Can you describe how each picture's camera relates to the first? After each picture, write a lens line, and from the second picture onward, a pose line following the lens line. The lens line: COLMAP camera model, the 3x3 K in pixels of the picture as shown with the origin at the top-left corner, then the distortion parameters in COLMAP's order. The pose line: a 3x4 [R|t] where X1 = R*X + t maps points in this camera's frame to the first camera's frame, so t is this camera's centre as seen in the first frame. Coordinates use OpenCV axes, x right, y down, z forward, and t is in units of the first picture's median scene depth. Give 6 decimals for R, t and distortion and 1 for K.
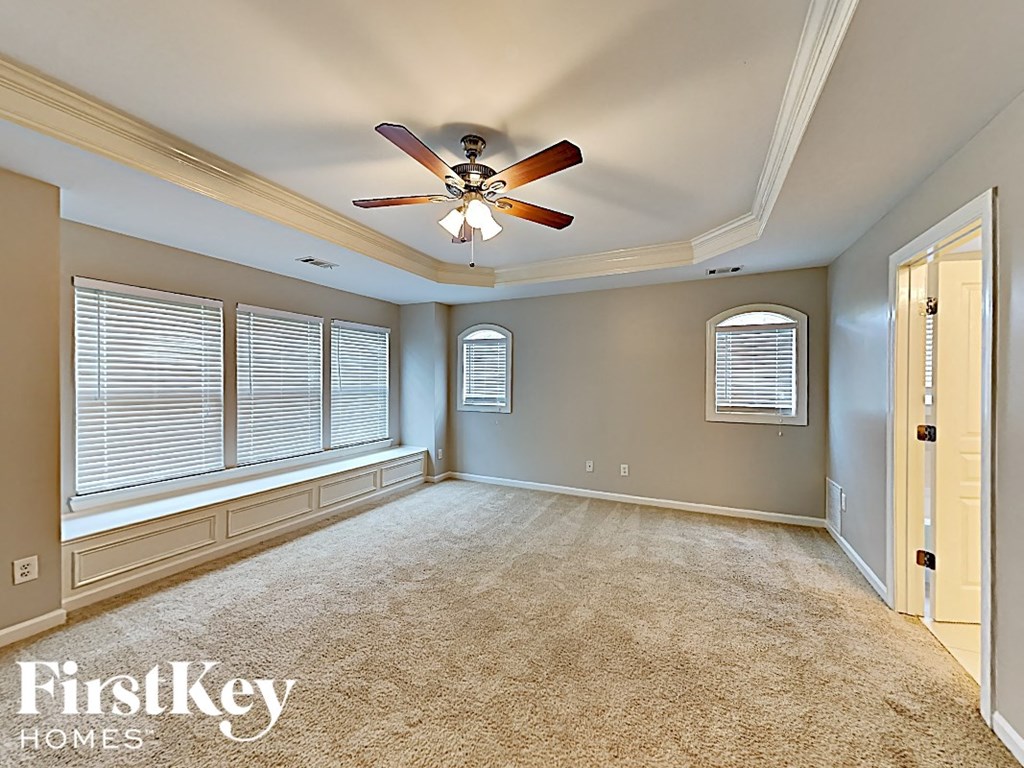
lens RADIAL K [[385.1, 0, 512.0], [0, 385.1, 384.0], [0, 0, 1]] dist [-0.001137, -0.000028]
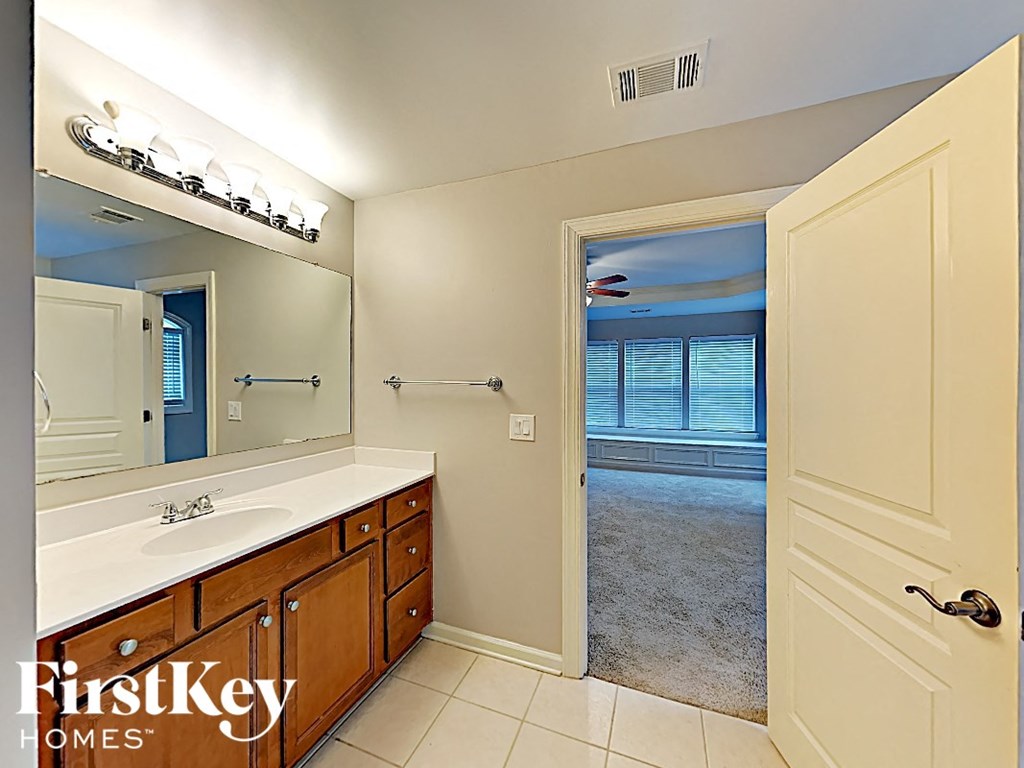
lens RADIAL K [[385.1, 0, 512.0], [0, 385.1, 384.0], [0, 0, 1]] dist [-0.001137, -0.000028]
pose [[0.083297, 0.002731, -0.996521, 0.745075], [-0.004099, 0.999989, 0.002398, 0.001301], [0.996516, 0.003885, 0.083308, 0.209495]]
